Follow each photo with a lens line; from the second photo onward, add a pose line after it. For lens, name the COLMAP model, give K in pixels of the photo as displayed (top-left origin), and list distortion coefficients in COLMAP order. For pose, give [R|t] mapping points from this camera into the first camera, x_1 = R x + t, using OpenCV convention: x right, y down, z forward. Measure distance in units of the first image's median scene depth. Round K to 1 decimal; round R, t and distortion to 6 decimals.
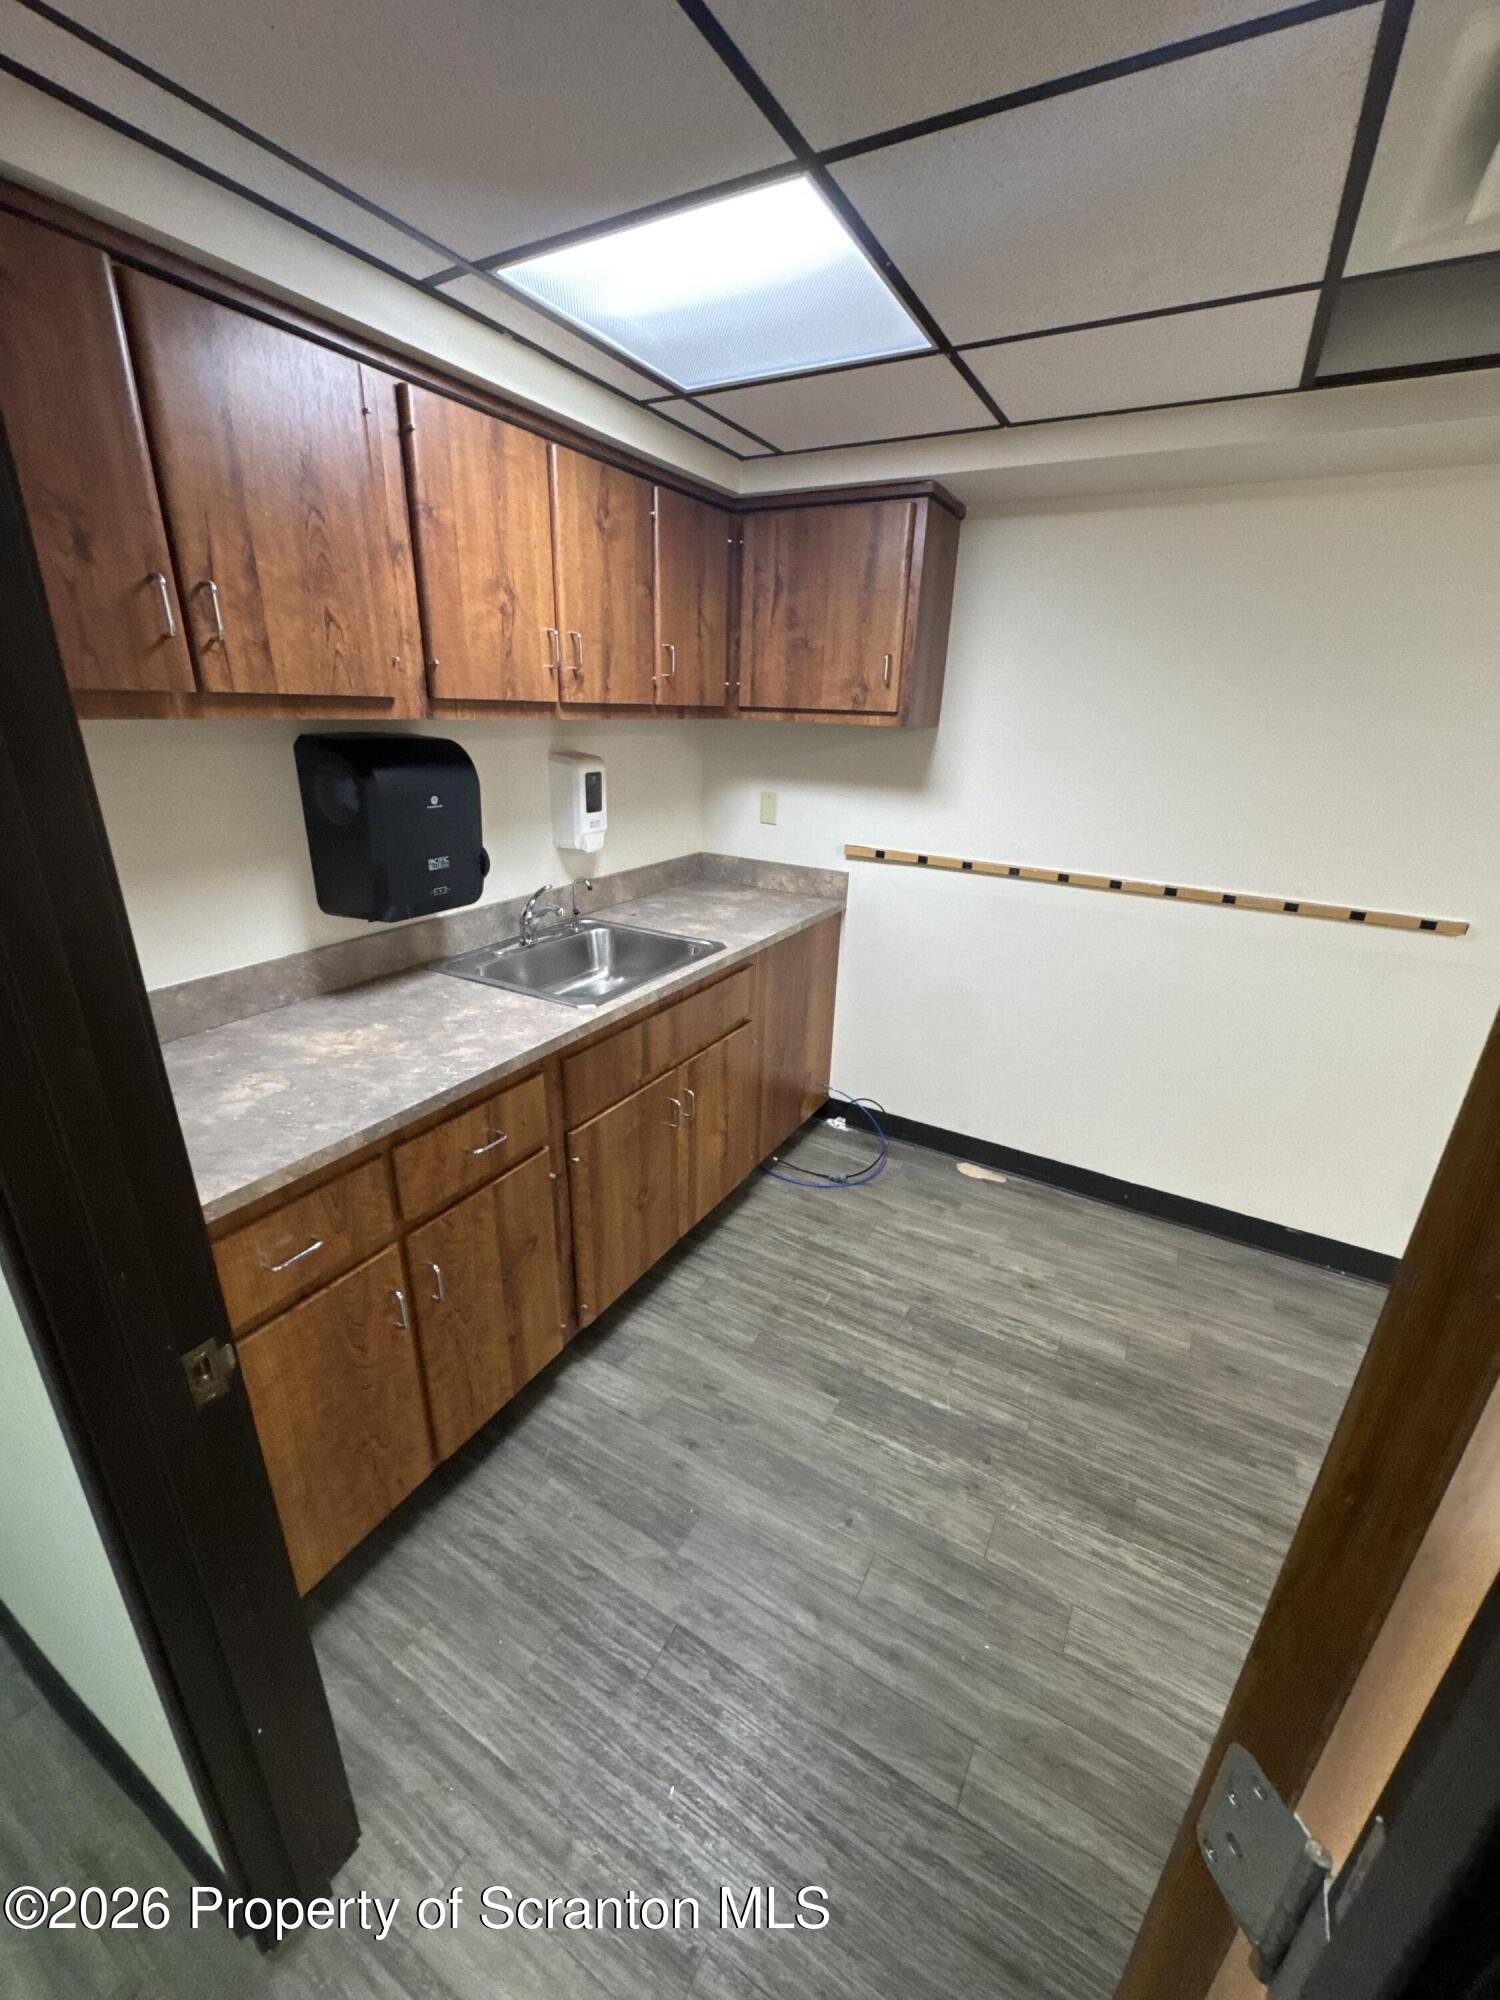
lens RADIAL K [[792.8, 0, 753.3], [0, 792.8, 1000.2], [0, 0, 1]] dist [-0.001951, 0.000353]
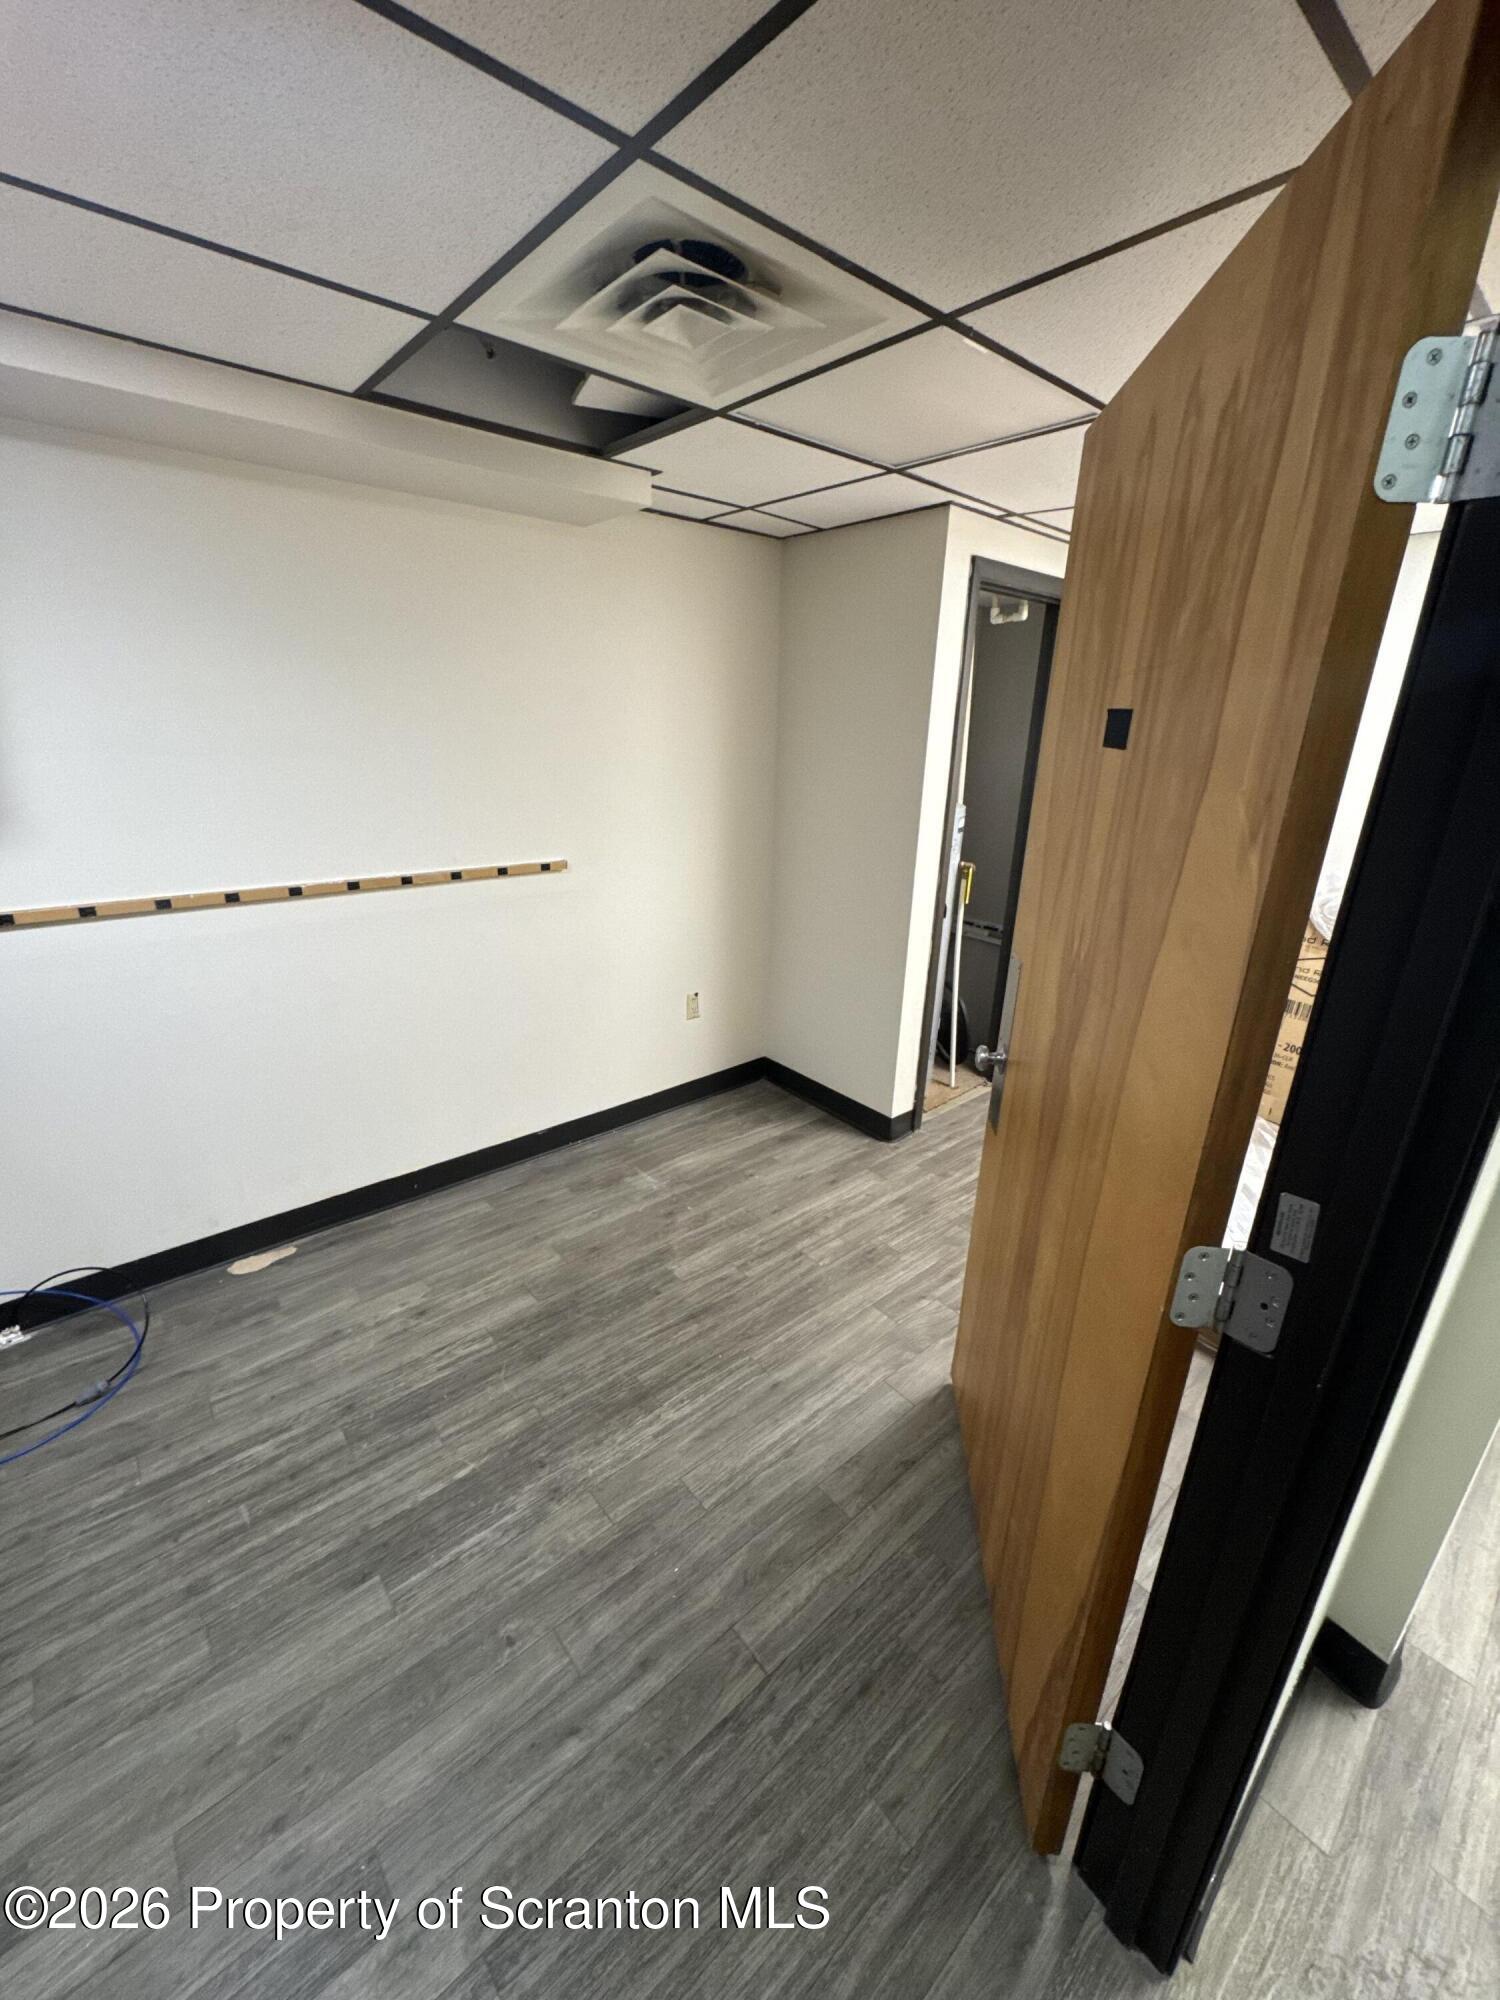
lens RADIAL K [[792.8, 0, 753.3], [0, 792.8, 1000.2], [0, 0, 1]] dist [-0.001951, 0.000353]
pose [[0.337278, -0.334021, 0.880155, -0.260027], [0.317476, 0.920526, 0.227684, -0.084869], [-0.886257, 0.202636, 0.416518, 0.207462]]
